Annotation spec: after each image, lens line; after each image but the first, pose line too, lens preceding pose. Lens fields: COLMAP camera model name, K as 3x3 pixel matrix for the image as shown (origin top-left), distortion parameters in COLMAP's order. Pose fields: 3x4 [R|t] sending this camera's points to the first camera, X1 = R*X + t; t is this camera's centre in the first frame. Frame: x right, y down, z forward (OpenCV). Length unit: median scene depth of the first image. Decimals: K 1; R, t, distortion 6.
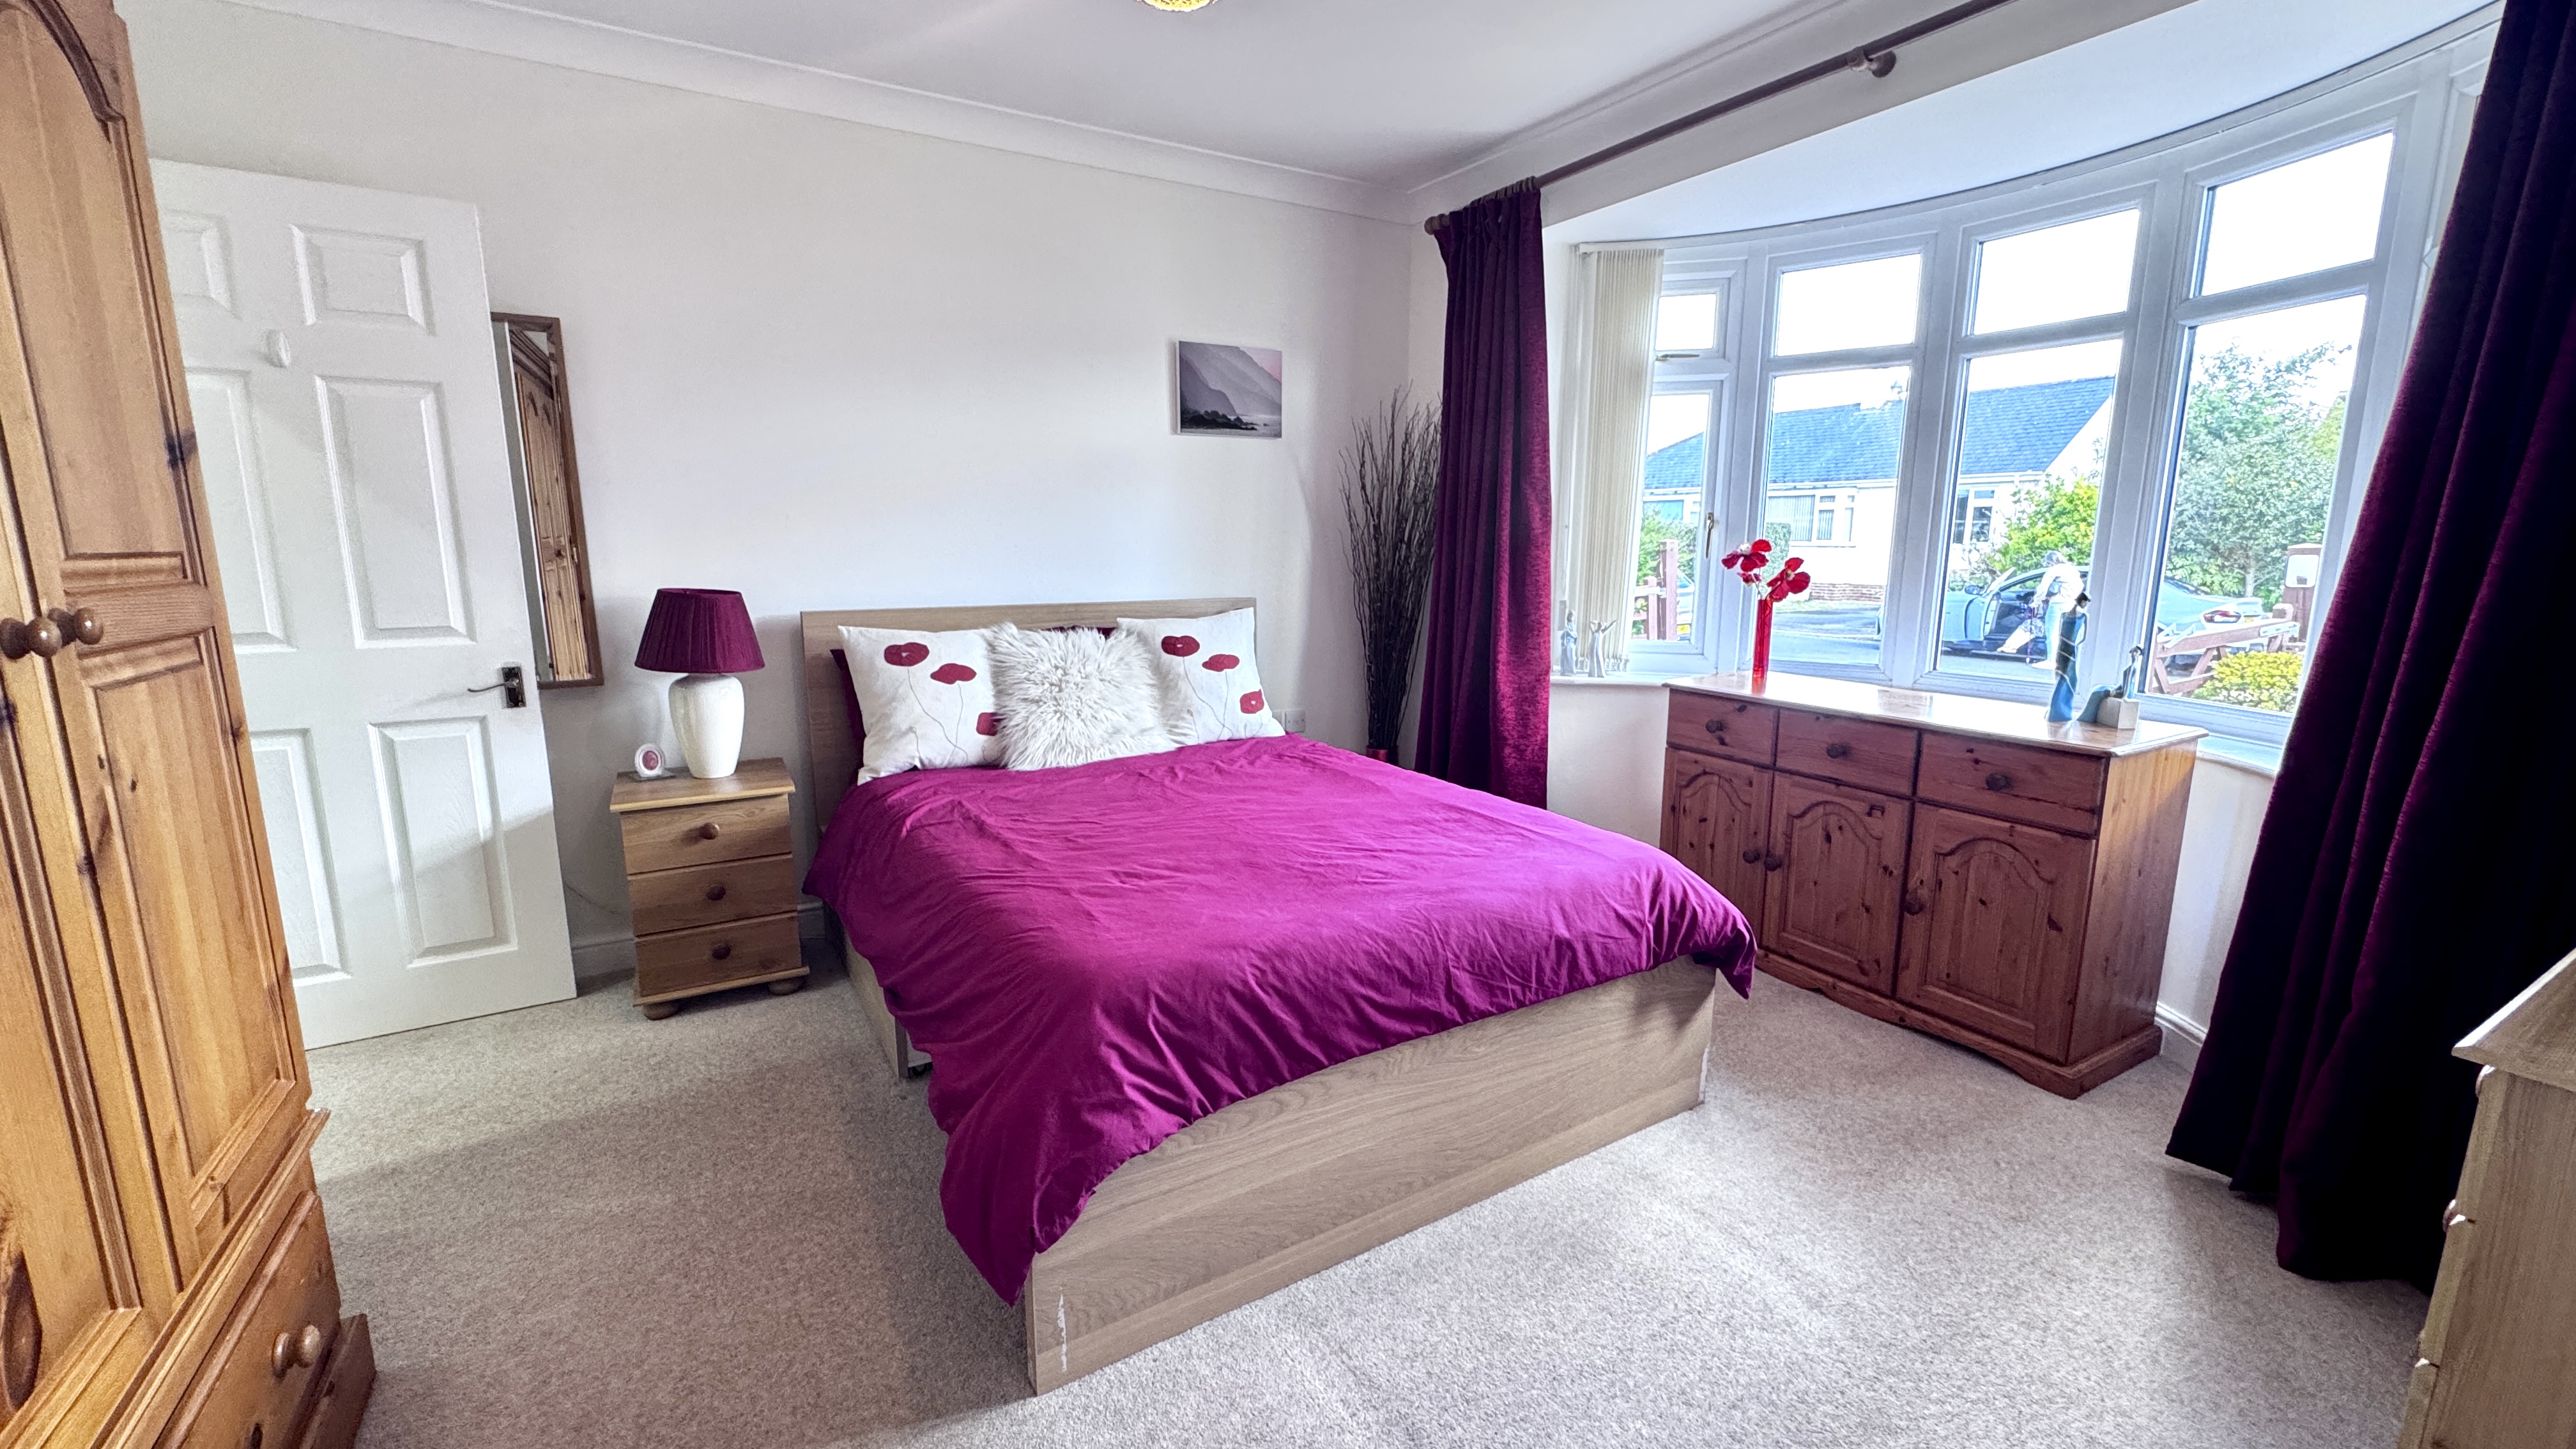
lens RADIAL K [[1030.0, 0, 1288.0], [0, 1030.0, 724.5], [0, 0, 1]] dist [-0.002849, 0.000417]
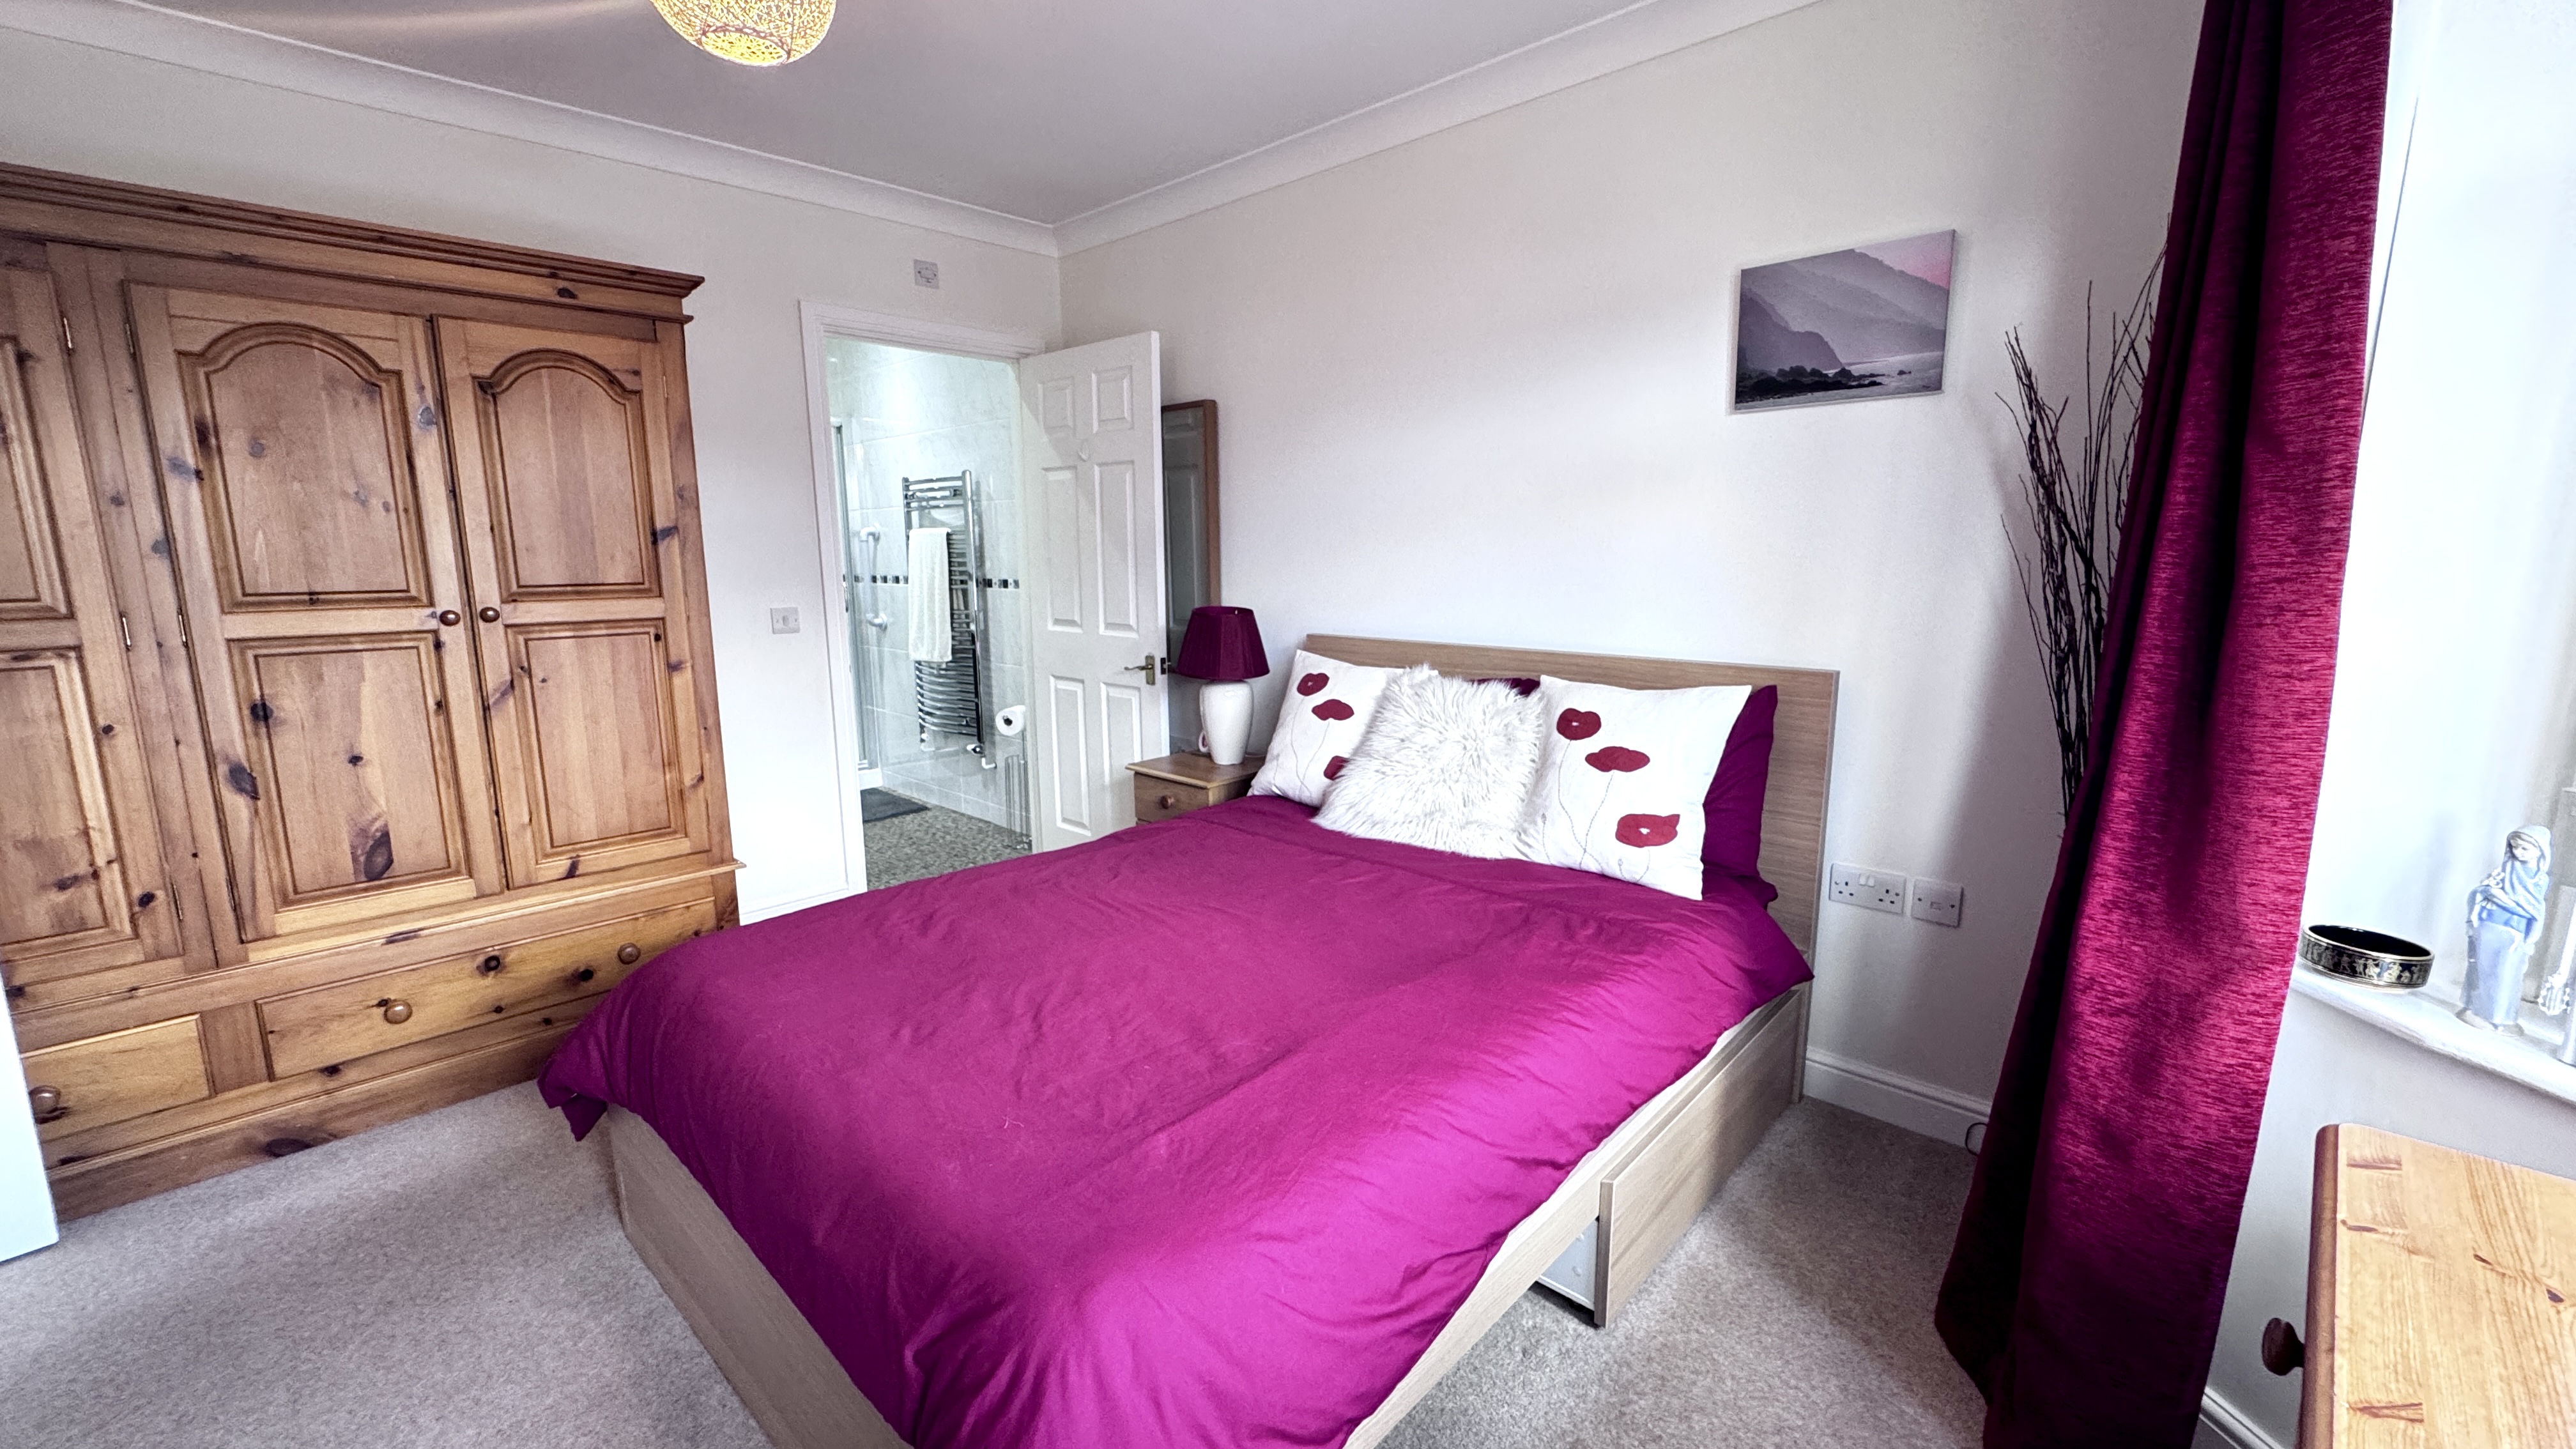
lens RADIAL K [[1041.5, 0, 1288.0], [0, 1041.5, 724.5], [0, 0, 1]] dist [-0.025003, 0.000085]
pose [[0.255985, 0.163492, -0.952755, 0.519890], [-0.162578, 0.978837, 0.124286, -0.131883], [0.952911, 0.123082, 0.277148, 0.613546]]
